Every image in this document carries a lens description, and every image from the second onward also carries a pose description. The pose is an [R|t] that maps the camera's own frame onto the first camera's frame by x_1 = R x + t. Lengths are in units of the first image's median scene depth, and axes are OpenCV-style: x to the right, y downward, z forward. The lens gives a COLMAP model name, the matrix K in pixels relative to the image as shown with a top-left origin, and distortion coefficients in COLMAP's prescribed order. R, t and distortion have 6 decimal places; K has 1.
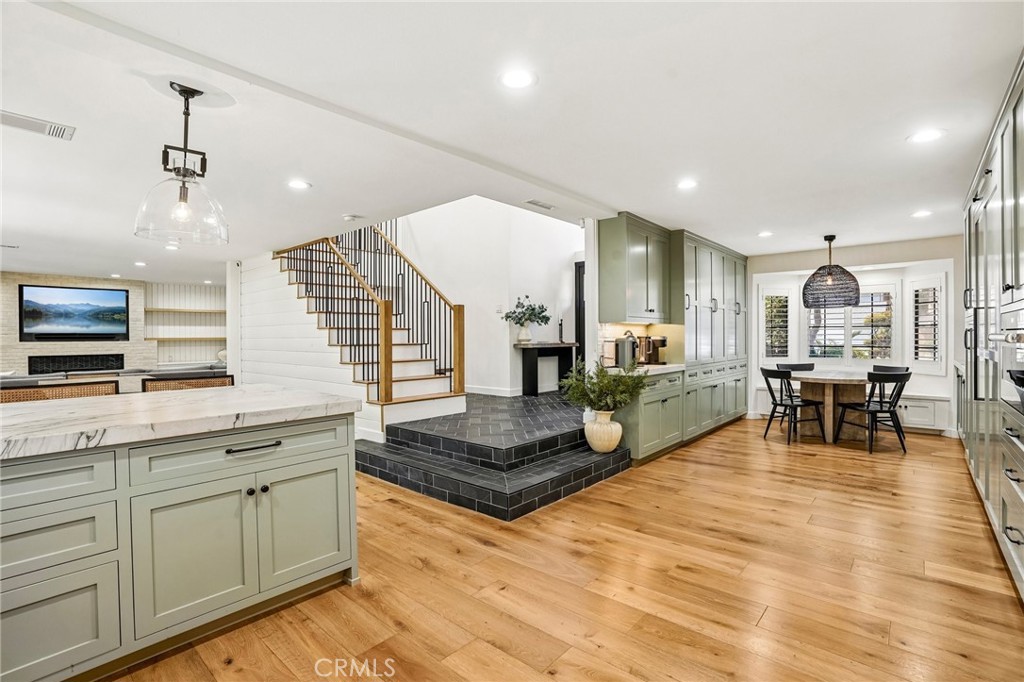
lens RADIAL K [[482.6, 0, 515.7], [0, 482.6, 338.8], [0, 0, 1]] dist [-0.050309, 0.014571]
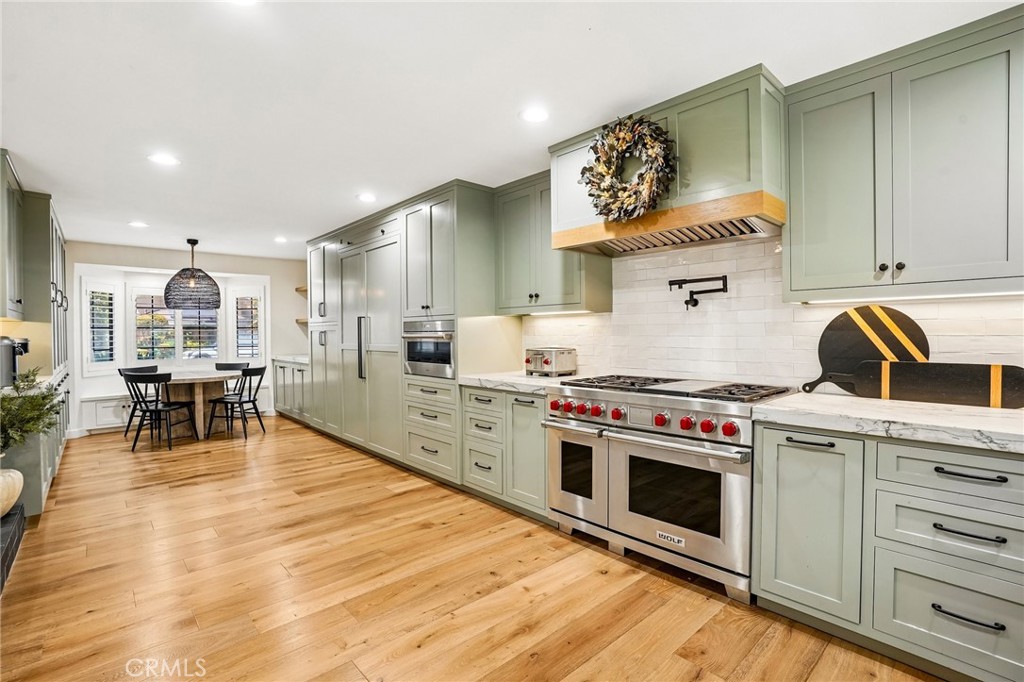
lens RADIAL K [[482.6, 0, 504.2], [0, 482.6, 340.0], [0, 0, 1]] dist [-0.050309, 0.014571]
pose [[0.107215, -0.008657, 0.994198, -0.336091], [0.010873, 0.999913, 0.007534, 0.000451], [-0.994176, 0.010003, 0.107299, 0.251875]]
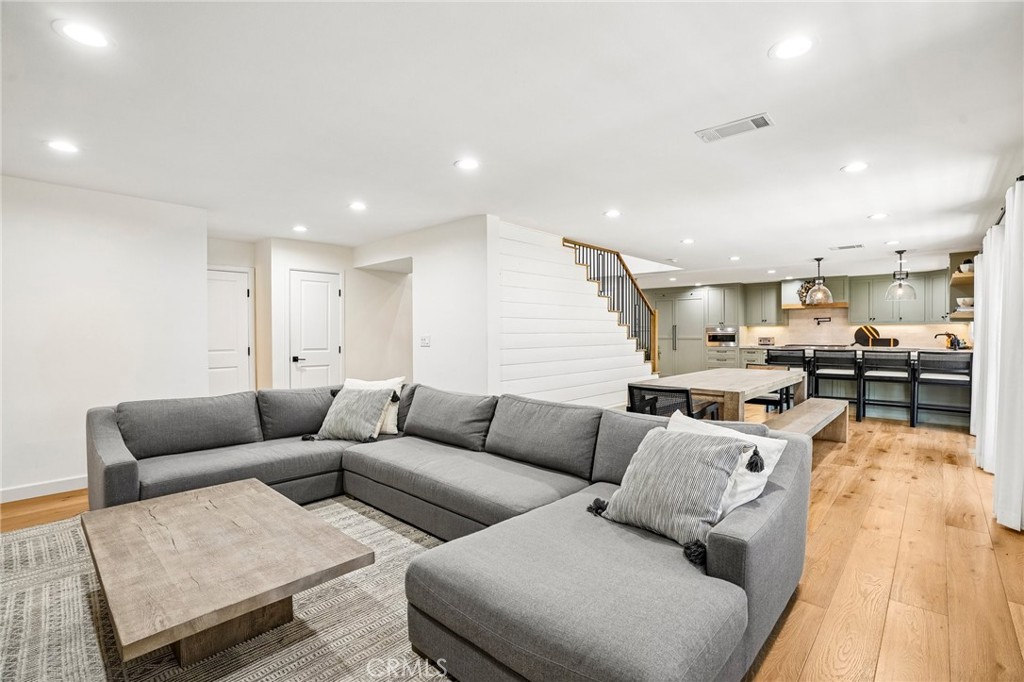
lens RADIAL K [[482.6, 0, 506.5], [0, 482.6, 342.2], [0, 0, 1]] dist [-0.050309, 0.014571]
pose [[0.032505, -0.011946, 0.999400, -2.128710], [0.008144, 0.999899, 0.011687, 0.008979], [-0.999438, 0.007760, 0.032599, 1.586803]]
